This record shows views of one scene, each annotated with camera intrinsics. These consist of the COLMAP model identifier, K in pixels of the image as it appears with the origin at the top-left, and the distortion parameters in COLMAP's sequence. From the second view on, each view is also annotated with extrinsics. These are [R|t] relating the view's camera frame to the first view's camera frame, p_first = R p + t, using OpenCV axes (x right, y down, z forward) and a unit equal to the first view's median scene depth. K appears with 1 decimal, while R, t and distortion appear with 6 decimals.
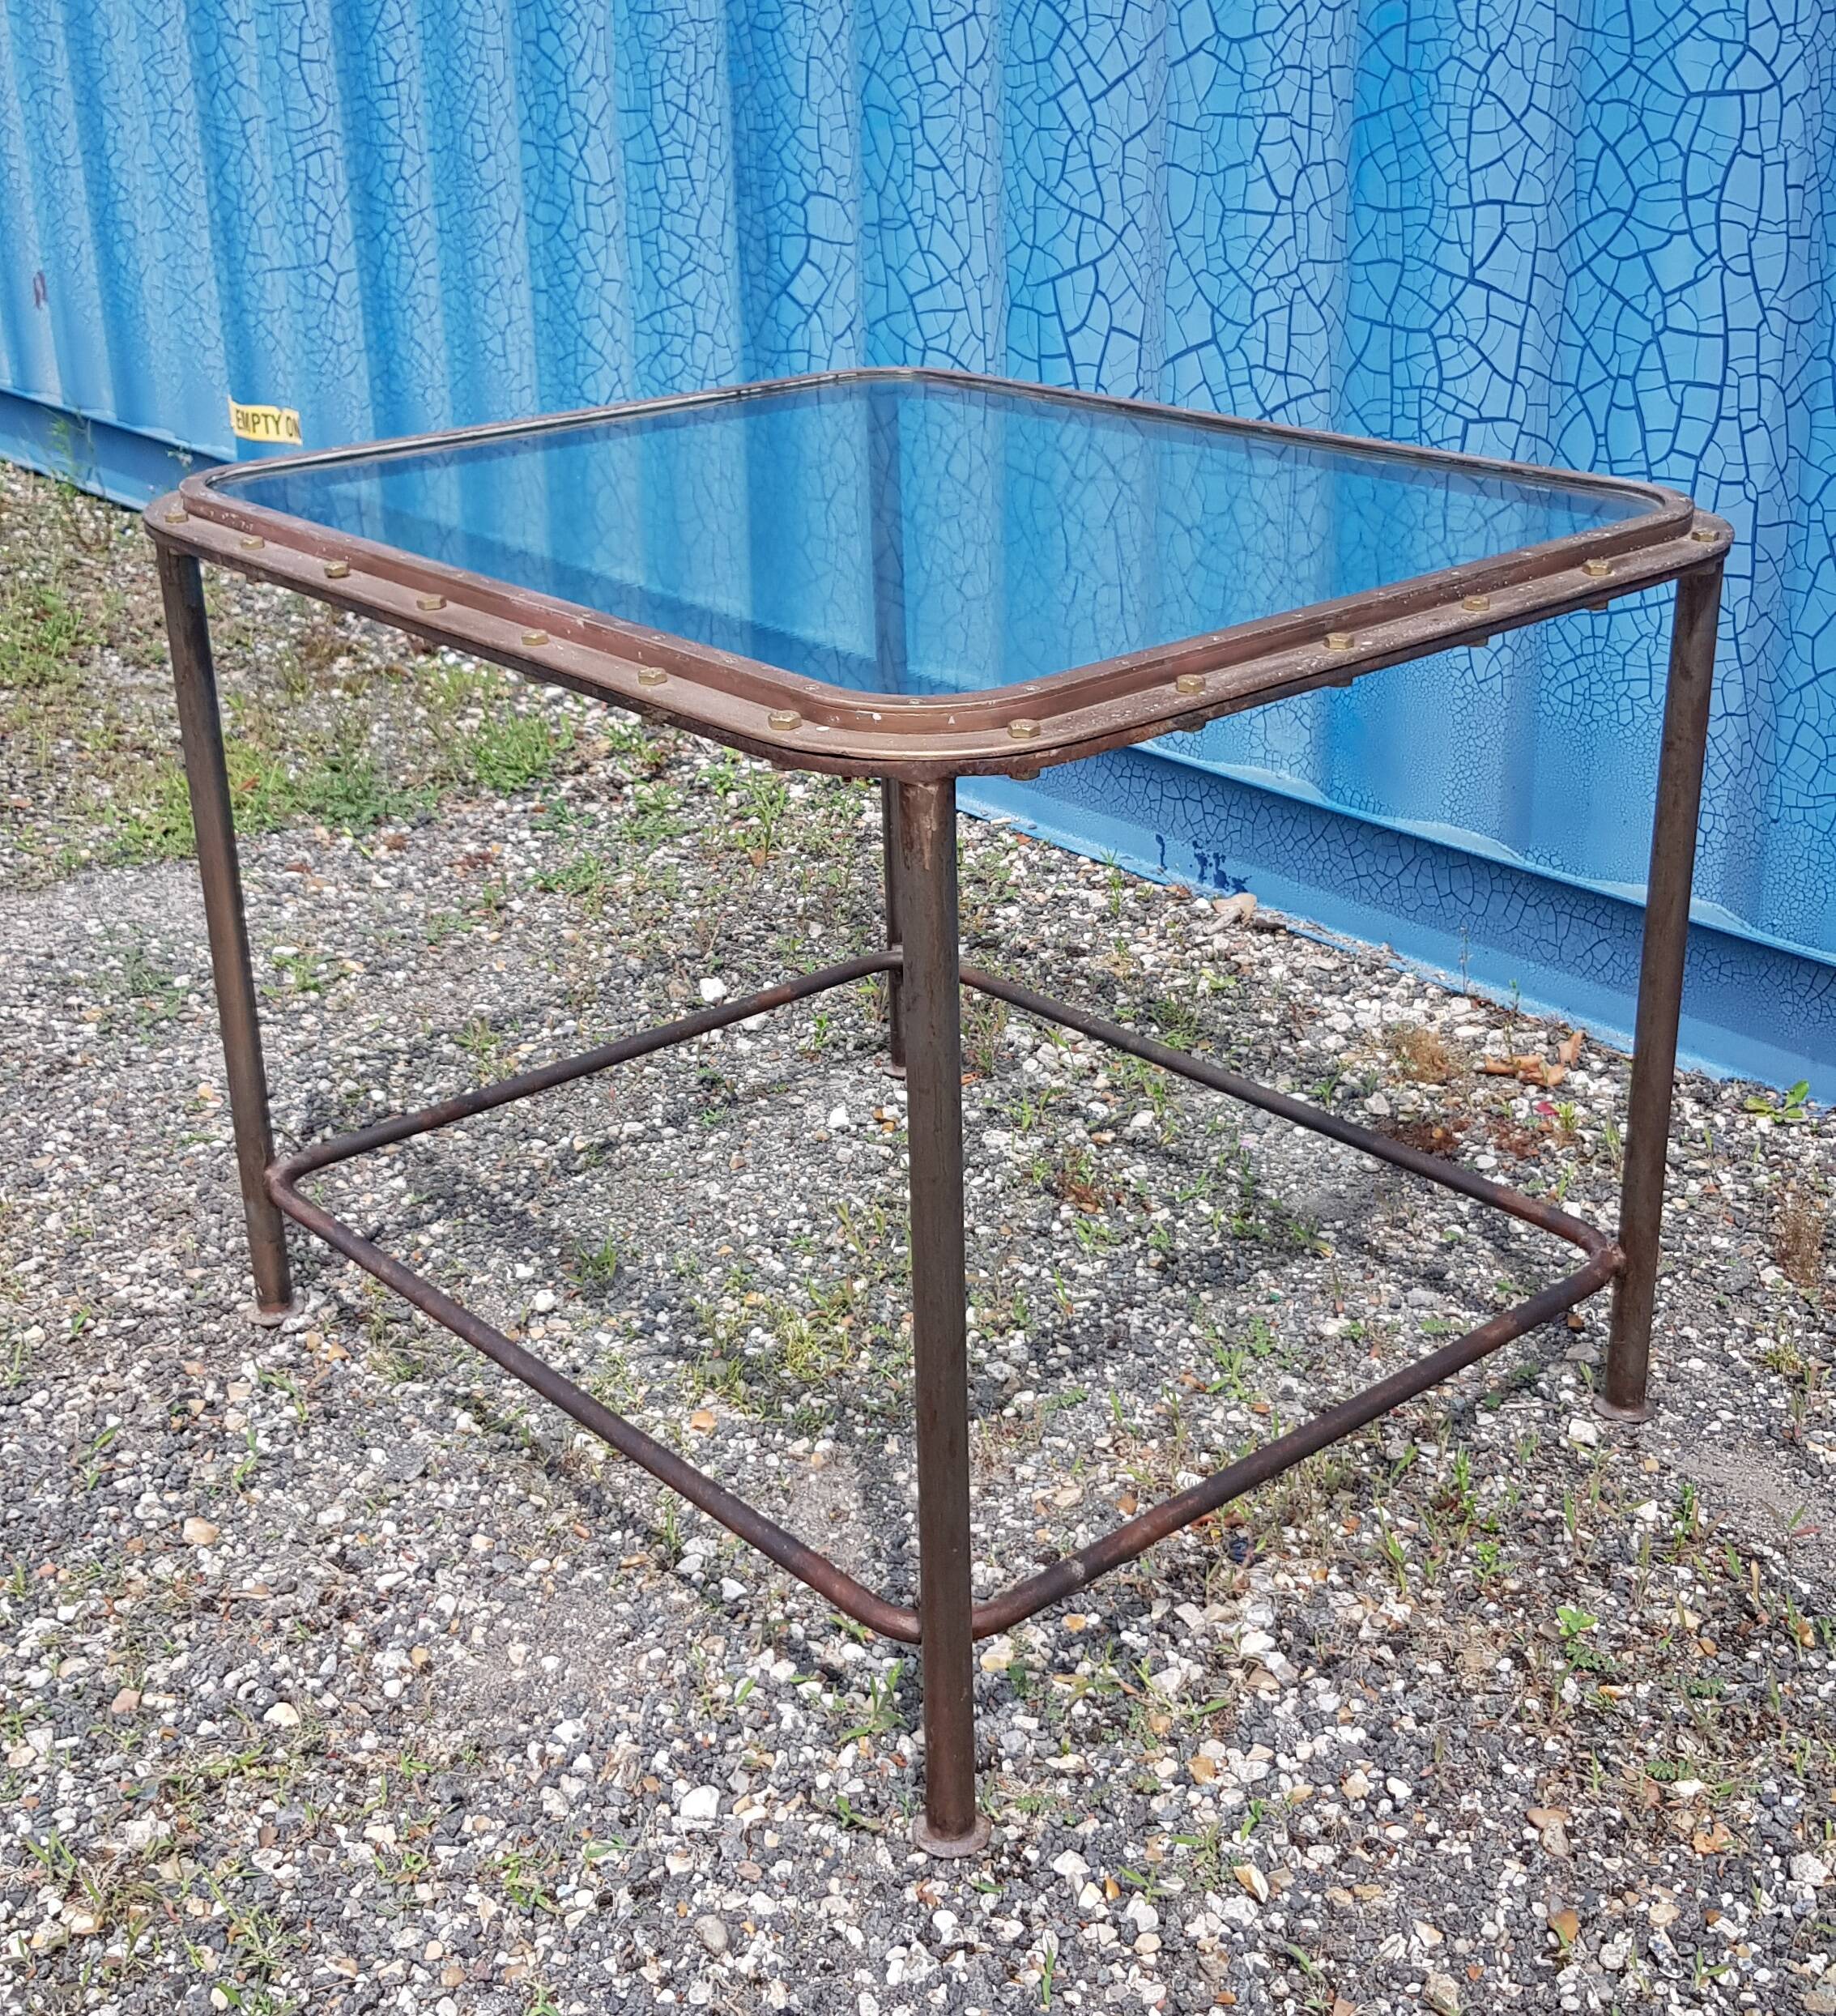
lens RADIAL K [[2553.1, 0, 881.9], [0, 2553.1, 915.3], [0, 0, 1]] dist [0.107716, -0.295754]
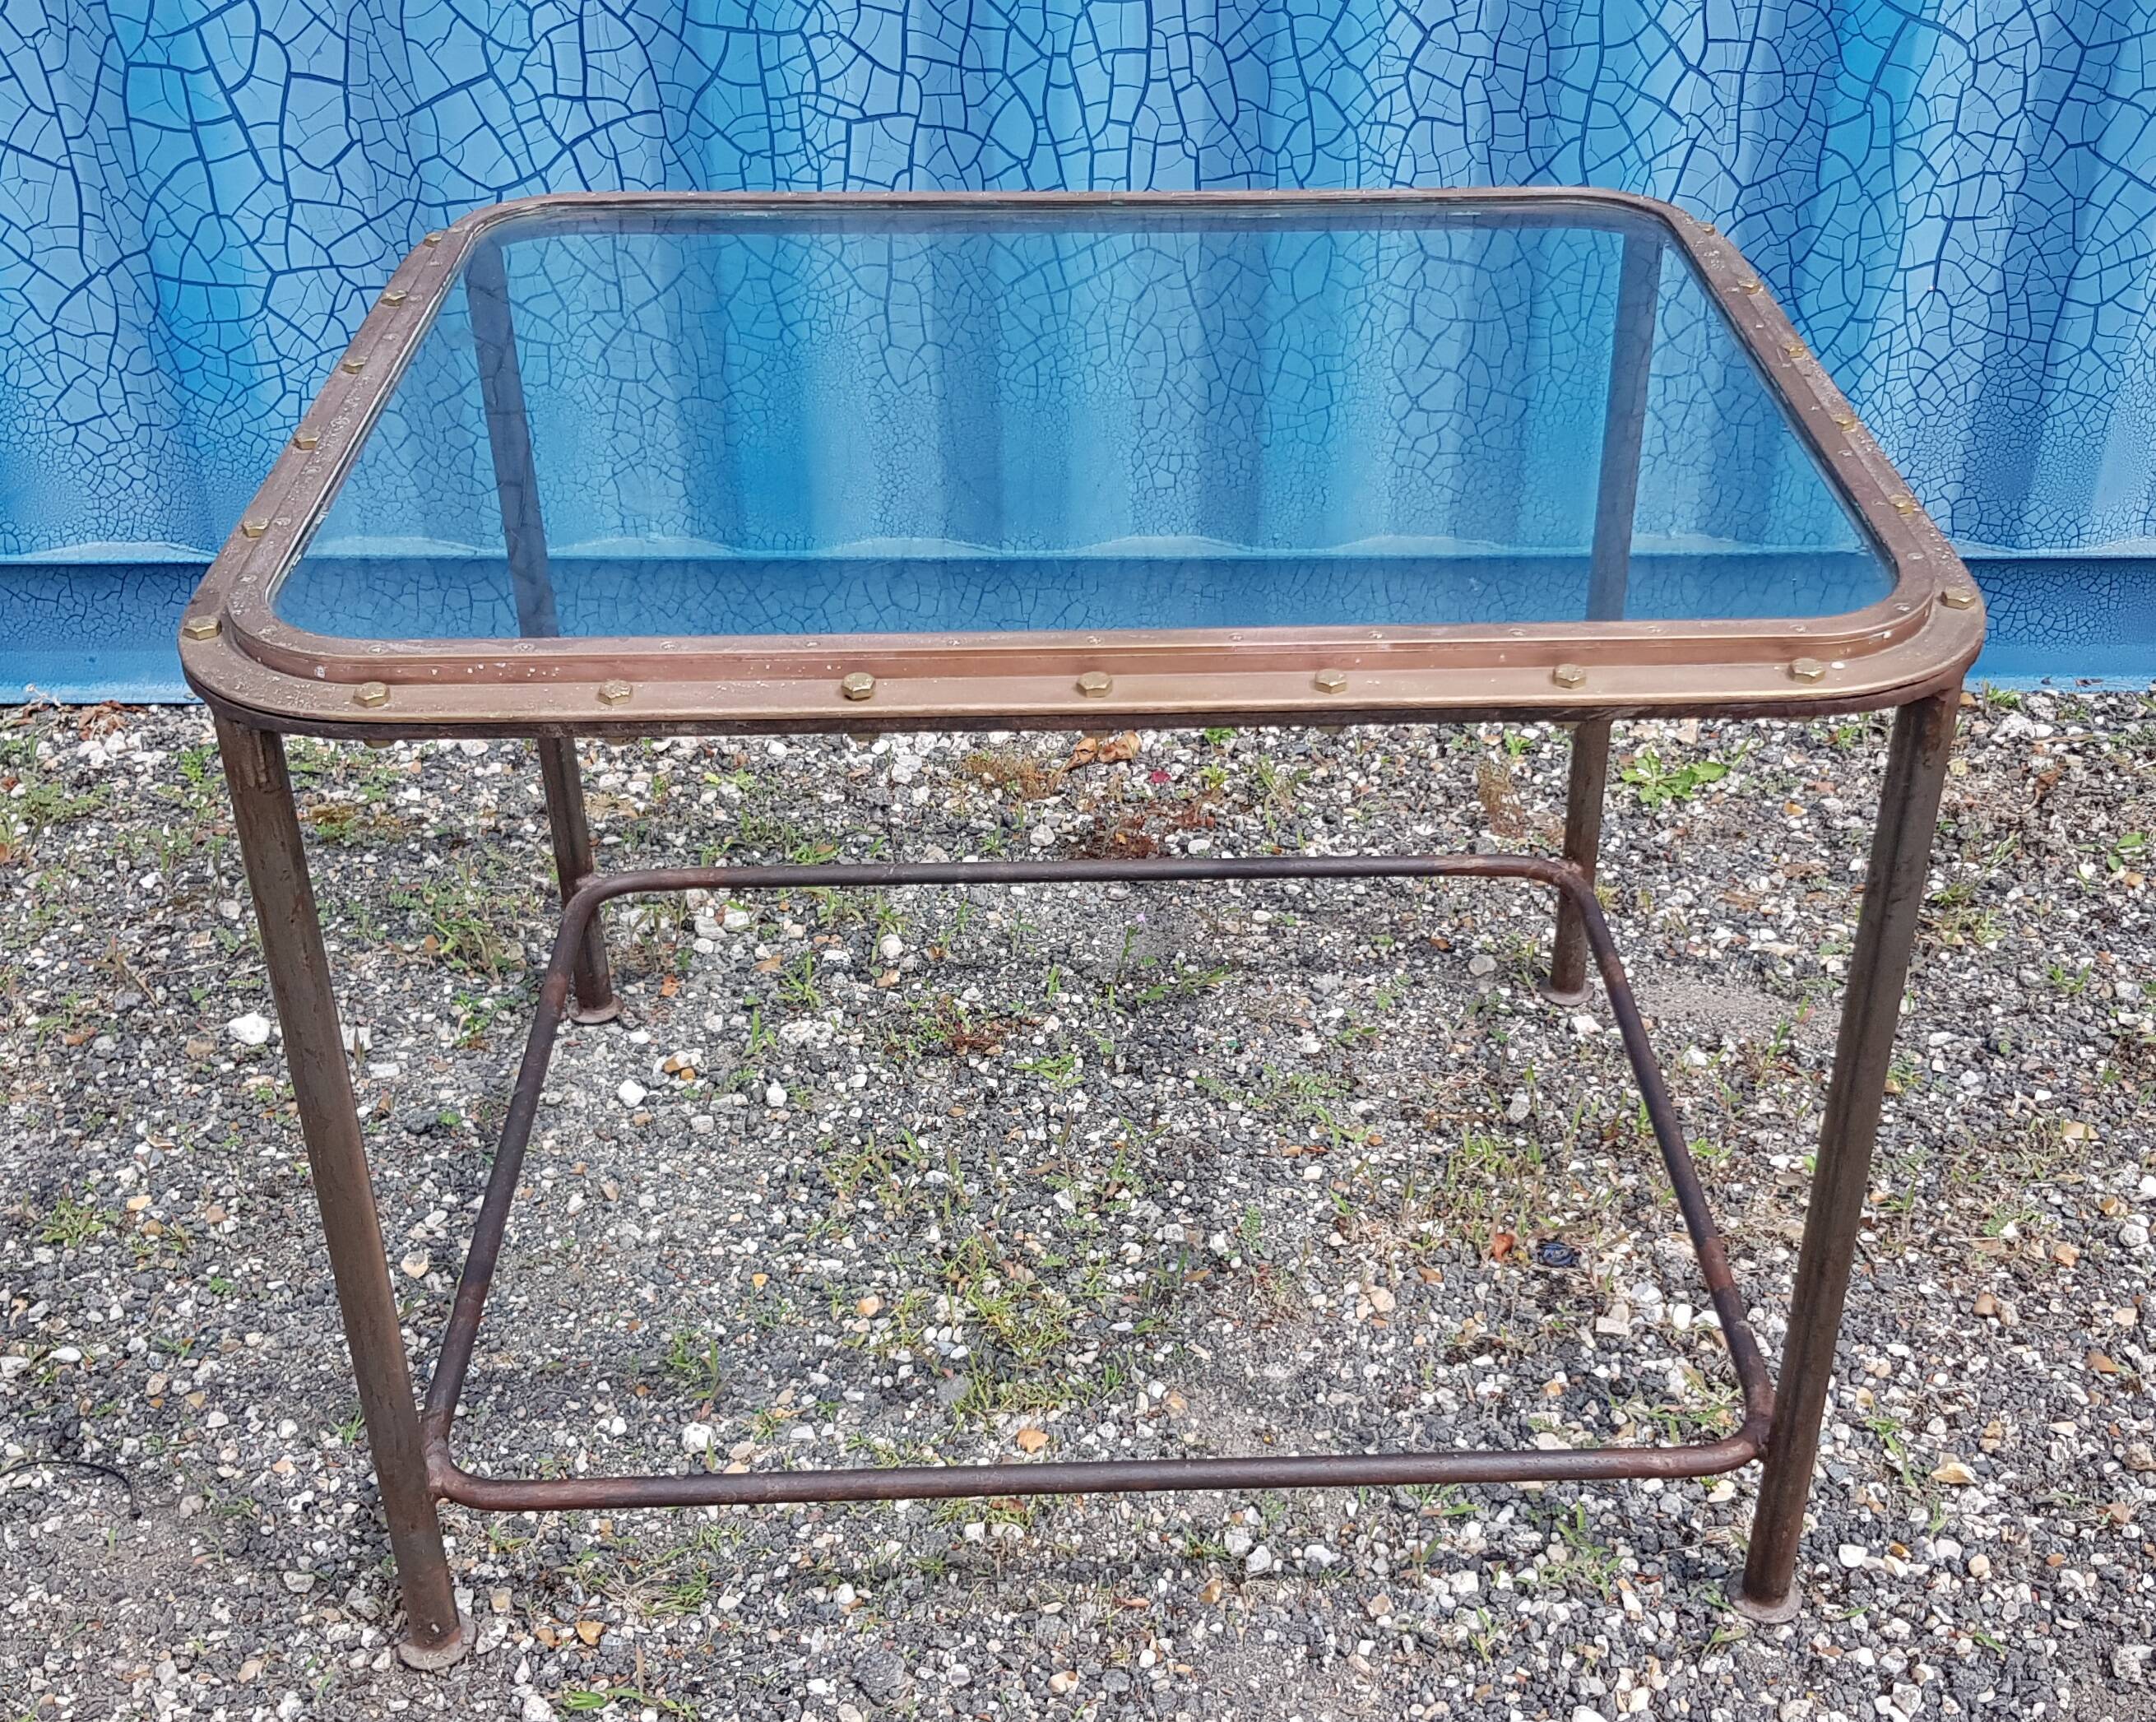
lens RADIAL K [[2579.6, 0, 1159.4], [0, 2579.6, 919.7], [0, 0, 1]] dist [0.095887, -0.238423]
pose [[0.610754, -0.404209, 0.680877, -0.483085], [0.265600, 0.914651, 0.304746, -0.193155], [-0.745946, -0.005284, 0.665985, 0.298816]]
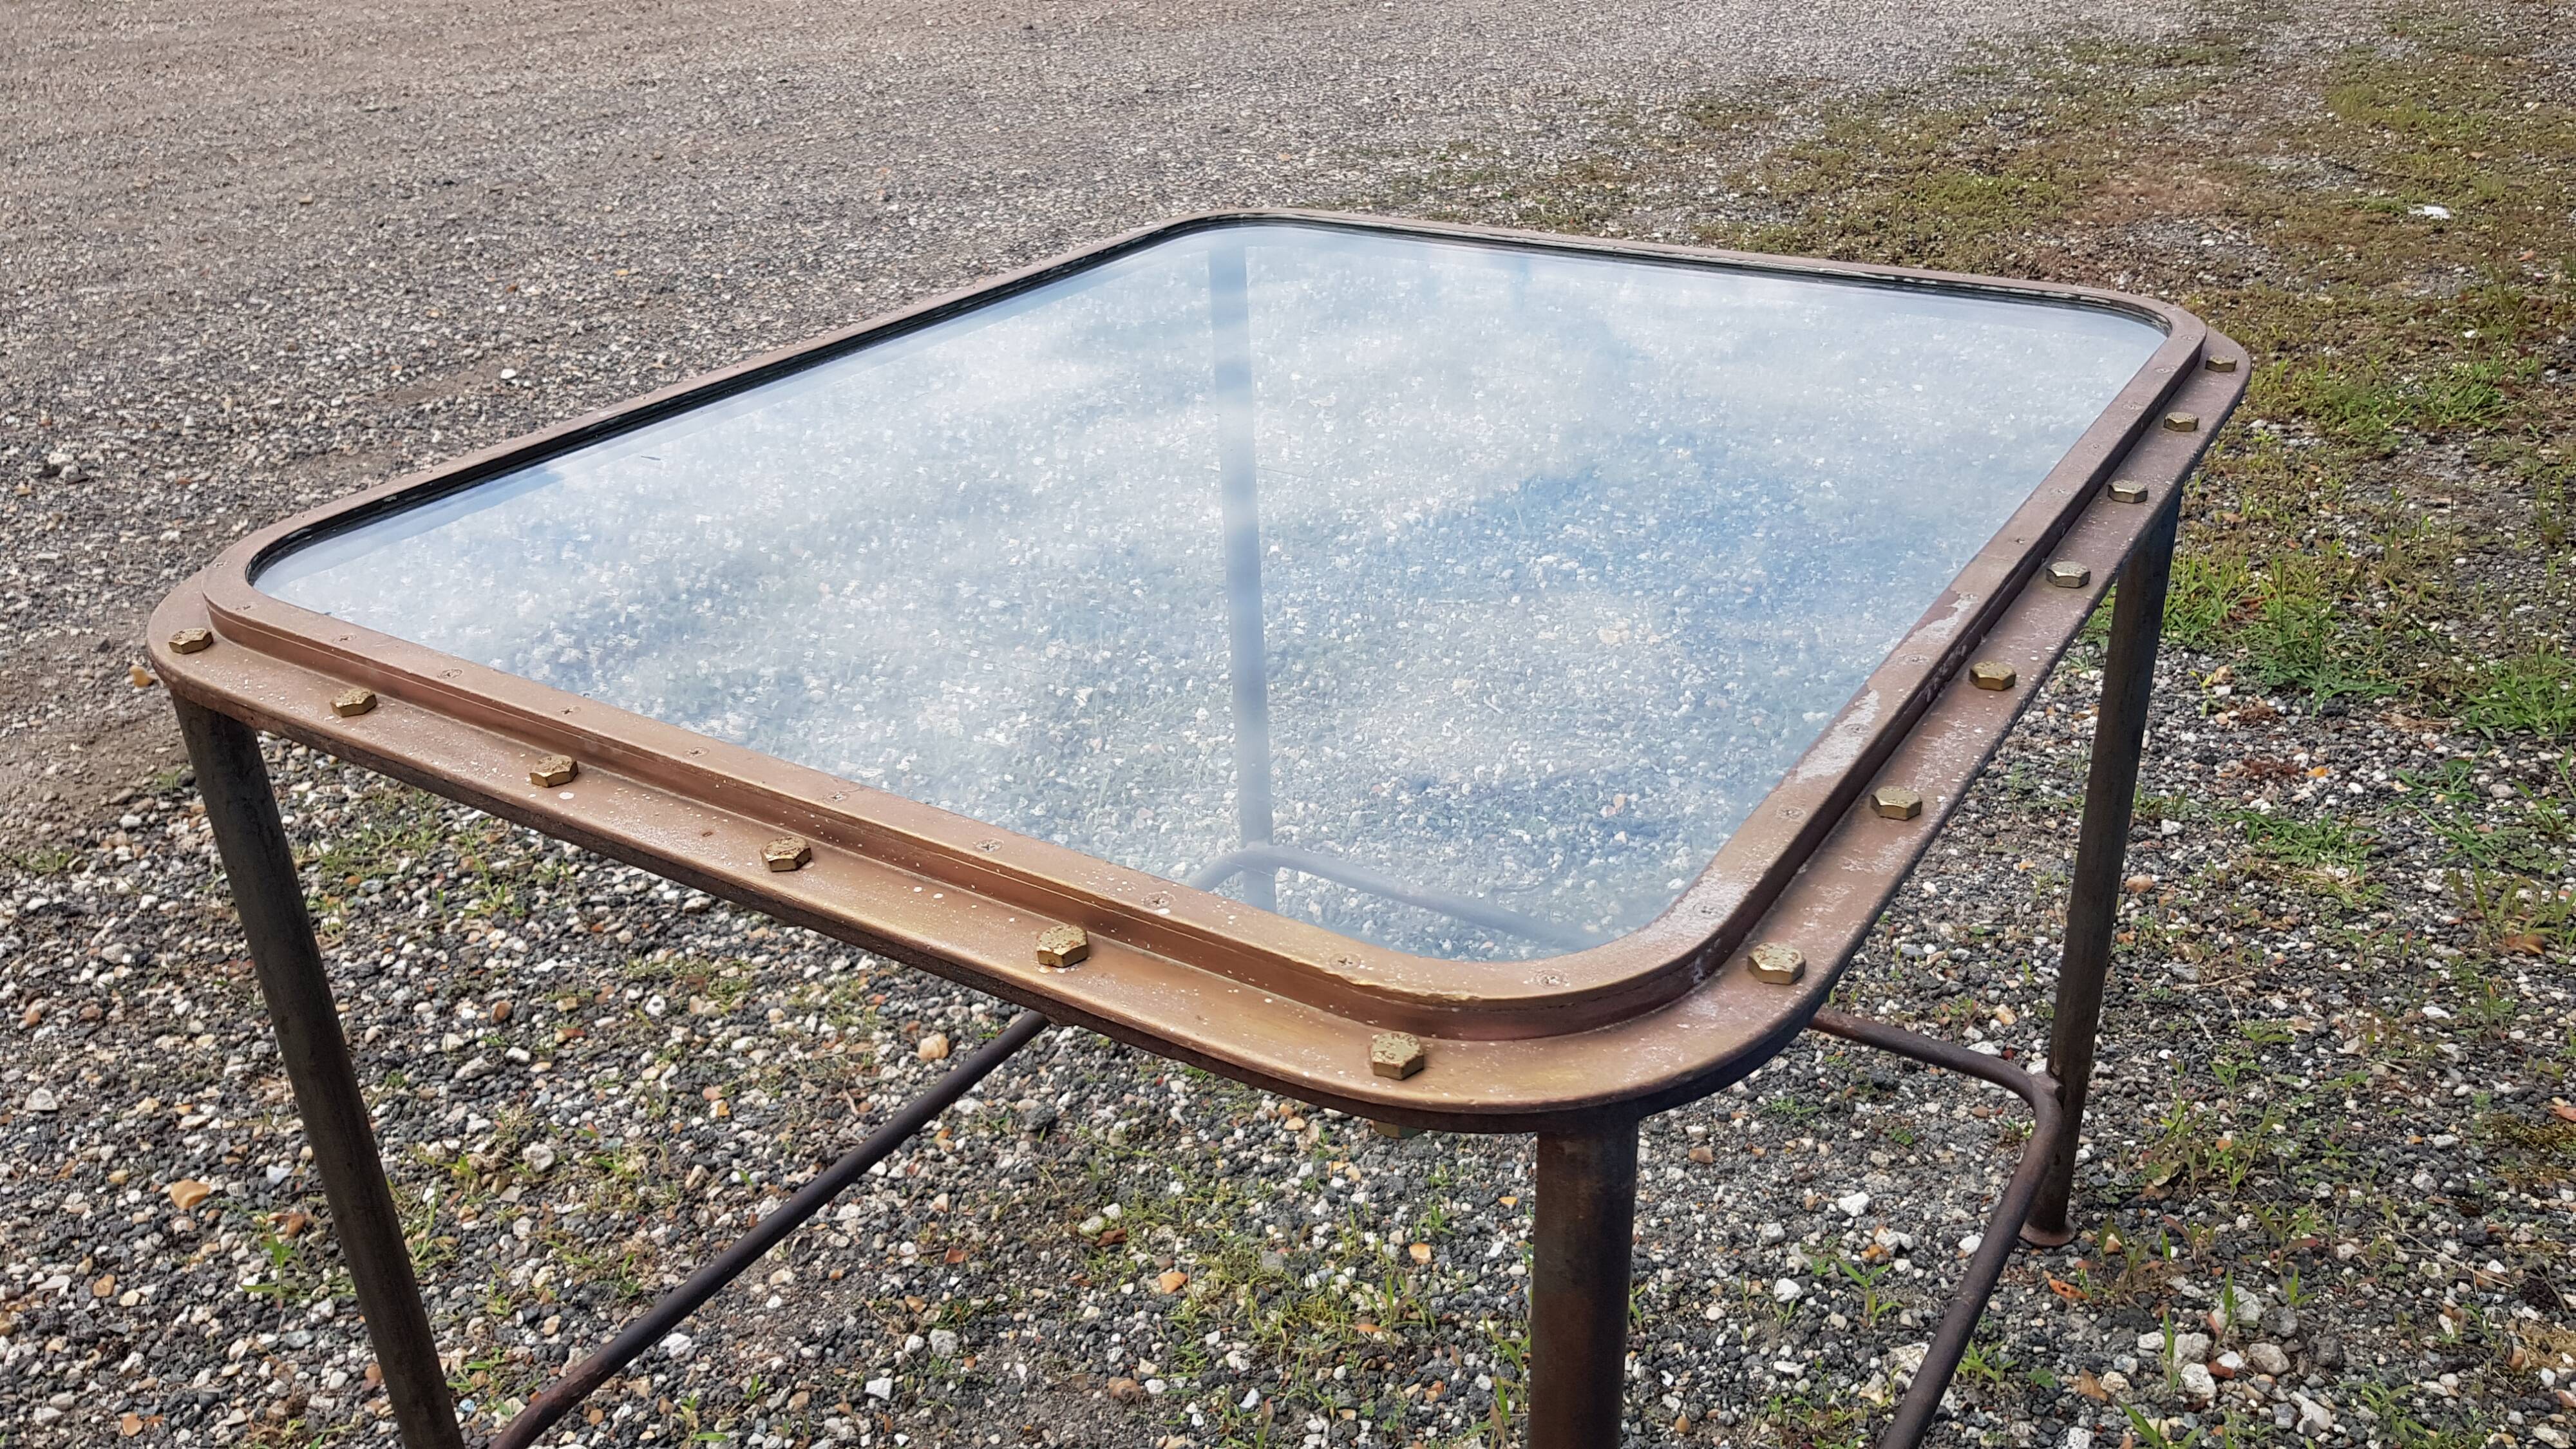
lens RADIAL K [[1990.4, 0, 1302.9], [0, 1990.4, 696.8], [0, 0, 1]] dist [0.071135, -0.155993]
pose [[0.292004, 0.429763, -0.854422, 0.400951], [-0.319612, 0.885846, 0.336339, -0.215896], [0.901433, 0.174871, 0.396029, 0.582755]]
